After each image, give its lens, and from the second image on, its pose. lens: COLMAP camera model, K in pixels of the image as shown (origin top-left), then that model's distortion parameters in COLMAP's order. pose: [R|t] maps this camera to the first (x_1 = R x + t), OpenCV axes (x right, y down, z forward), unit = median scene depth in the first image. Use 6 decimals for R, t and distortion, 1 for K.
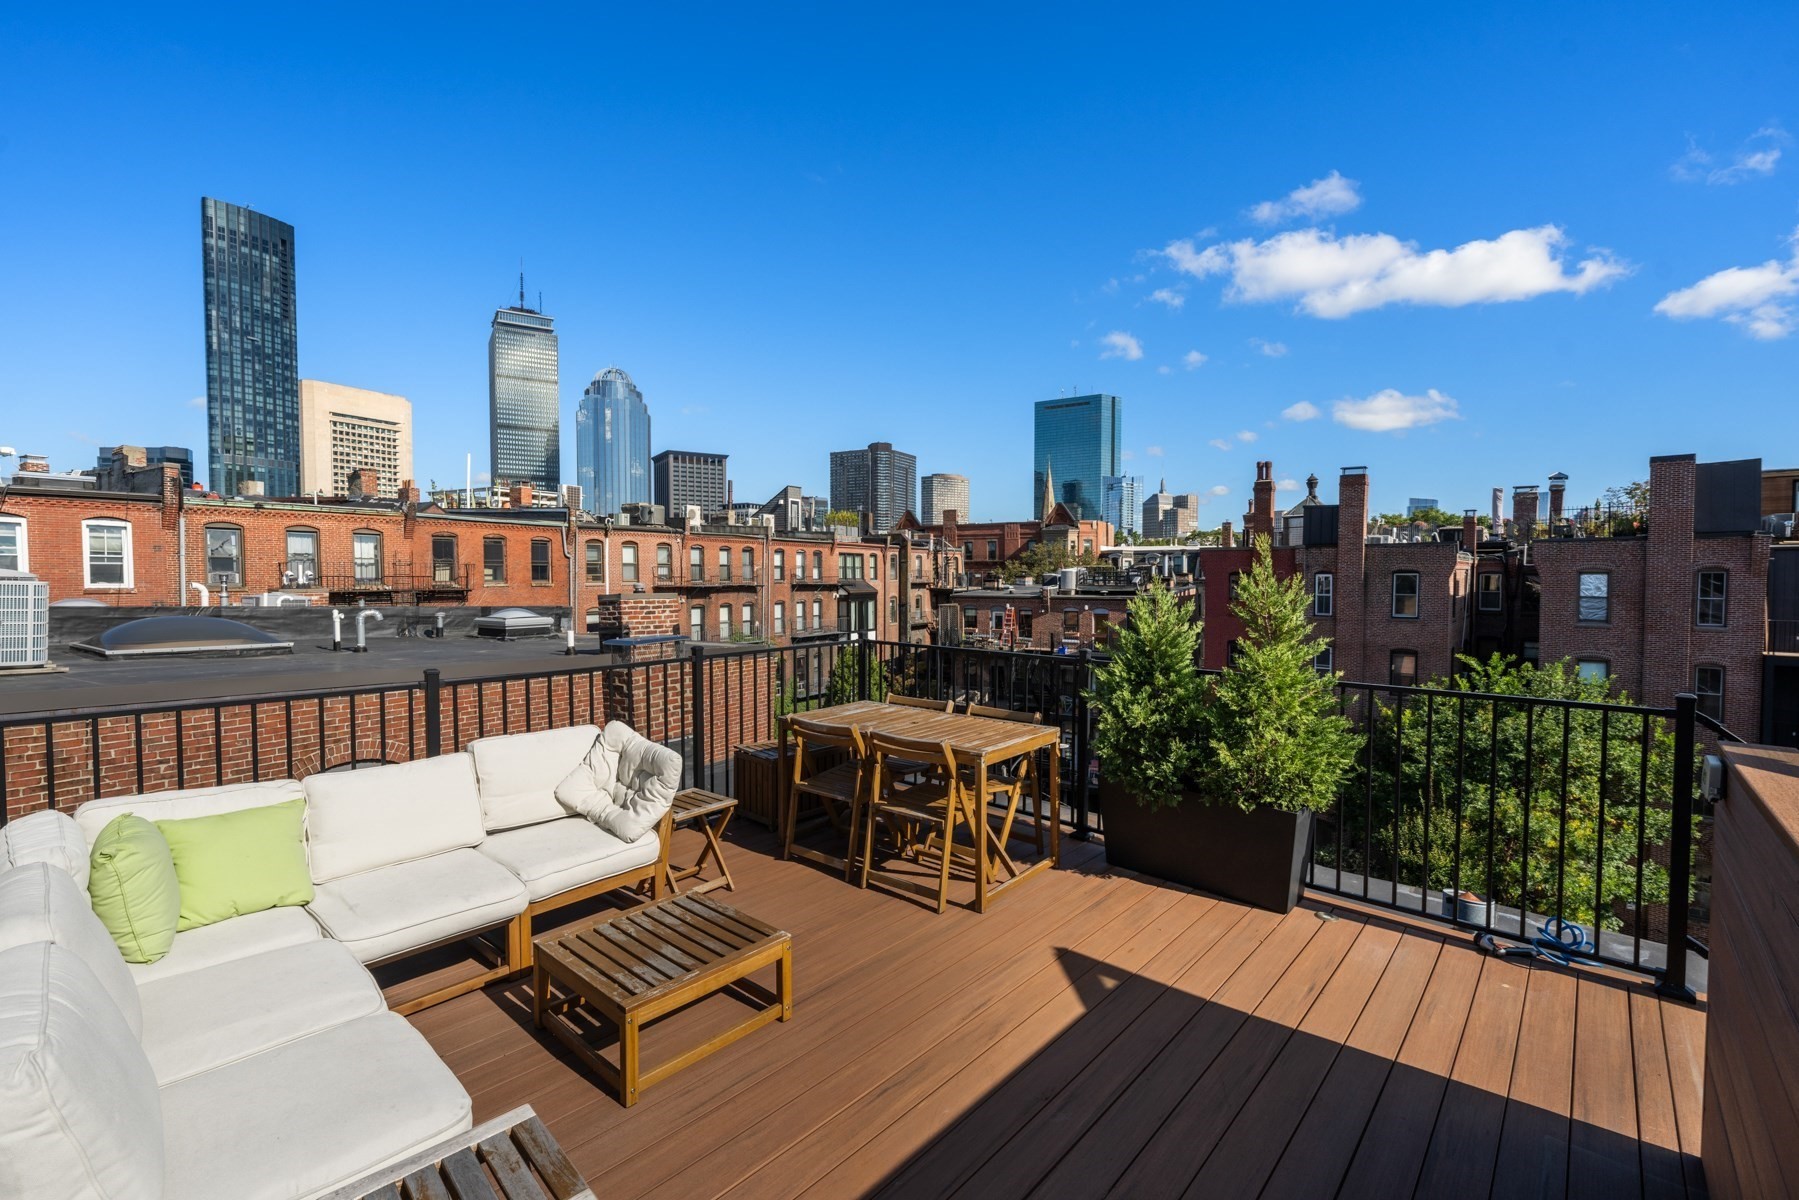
lens RADIAL K [[783.9, 0, 885.4], [0, 783.9, 607.1], [0, 0, 1]] dist [0.000254, -0.000208]
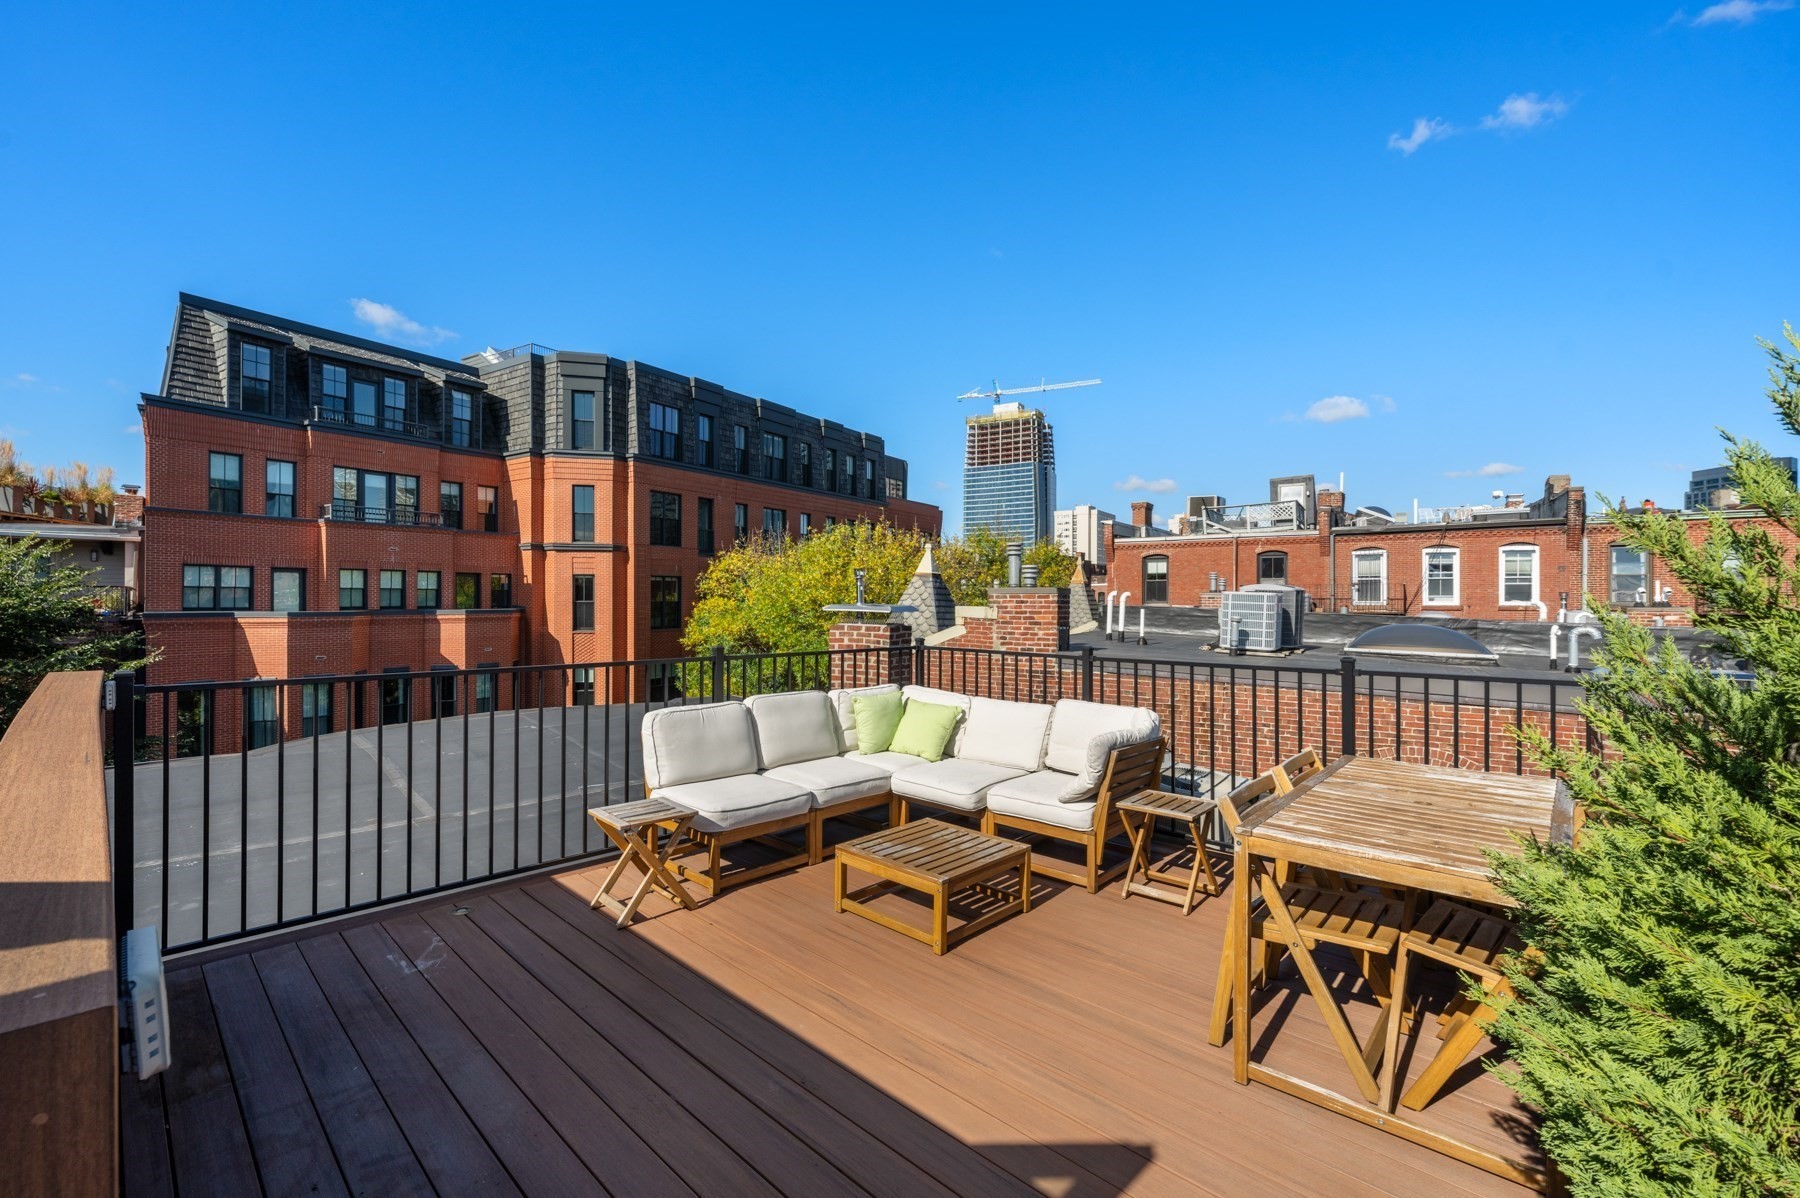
lens RADIAL K [[764.3, 0, 890.4], [0, 764.3, 596.4], [0, 0, 1]] dist [-0.001475, -0.000509]
pose [[-0.027688, -0.001961, -0.999615, 0.078029], [-0.042047, 0.999115, -0.000795, 0.000964], [0.998732, 0.042008, -0.027746, 0.074510]]
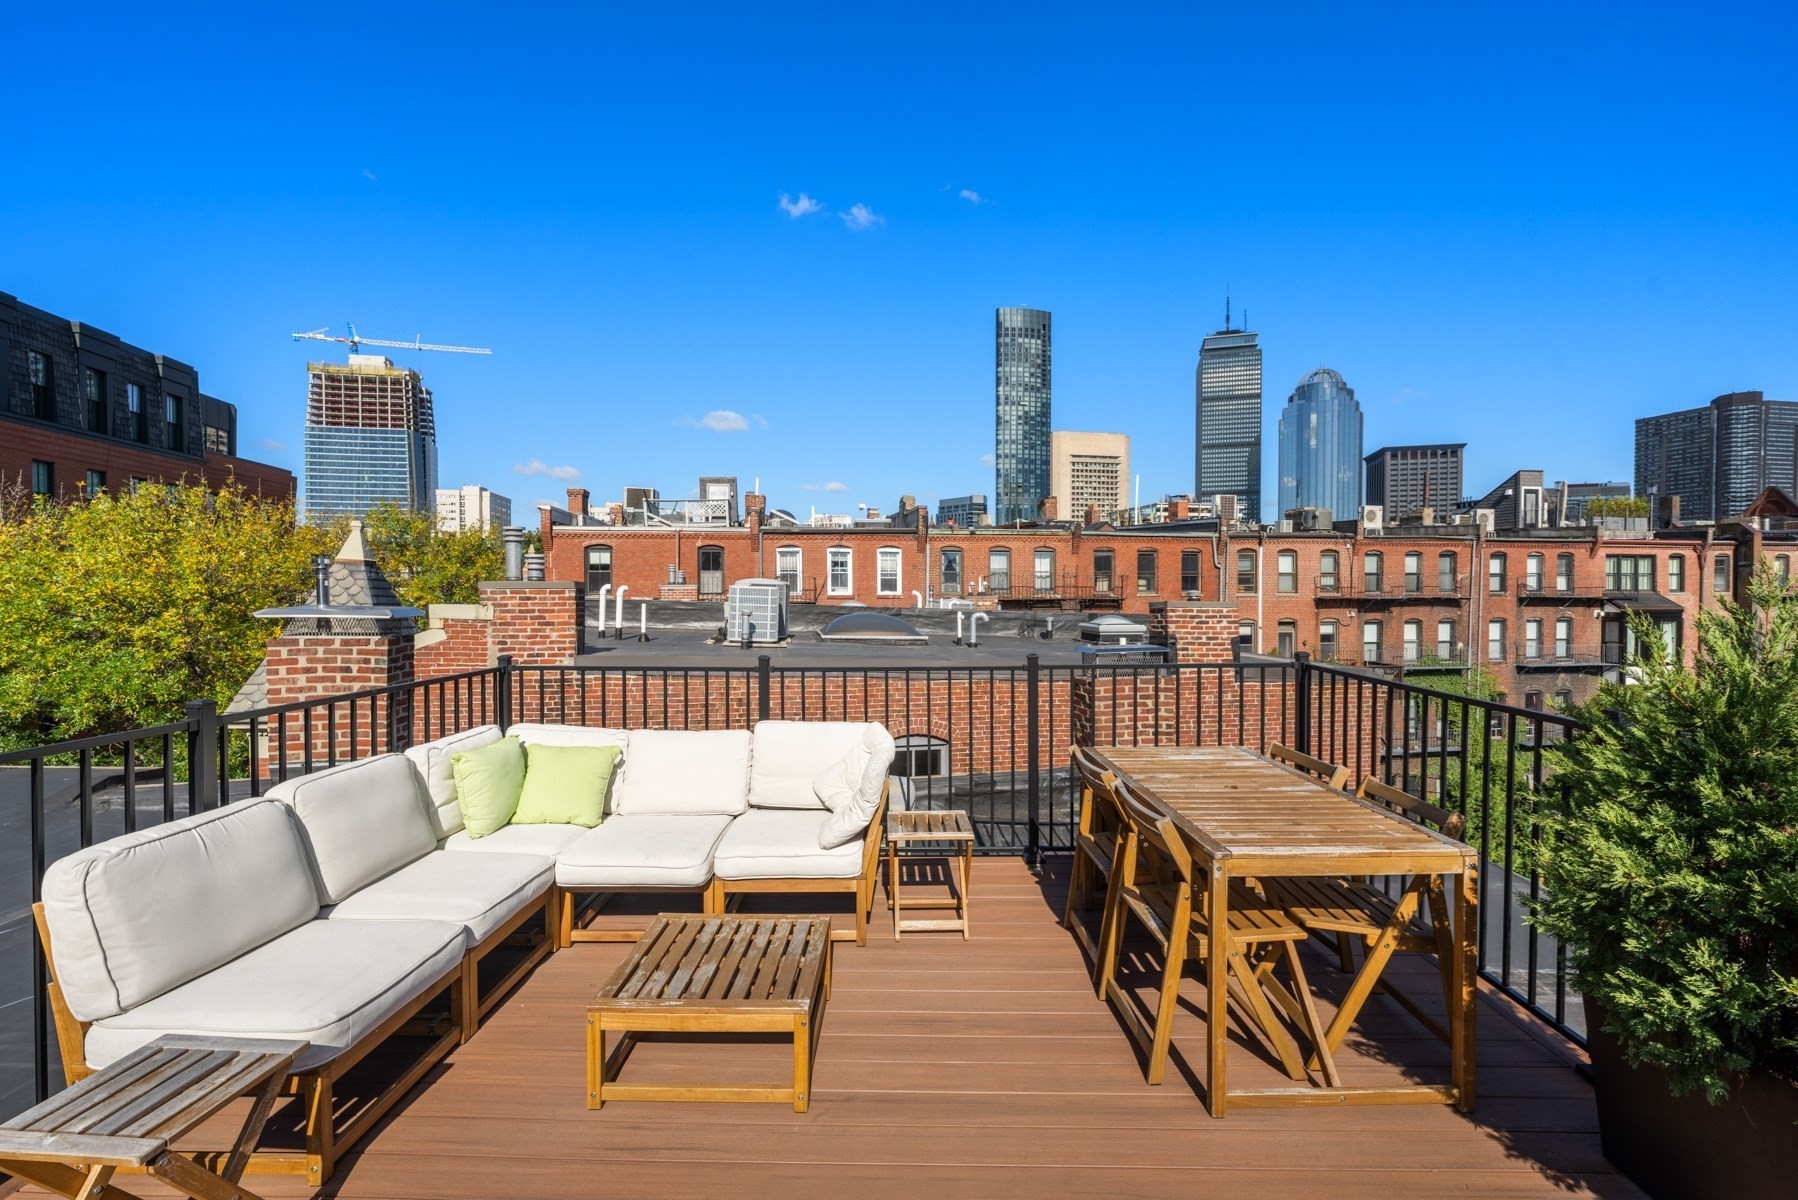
lens RADIAL K [[761.2, 0, 888.2], [0, 761.2, 604.5], [0, 0, 1]] dist [0.000330, -0.000425]
pose [[0.657831, 0.015939, -0.752997, 0.041169], [-0.029813, 0.999544, -0.004887, 0.000401], [0.752575, 0.025664, 0.658006, 0.042051]]
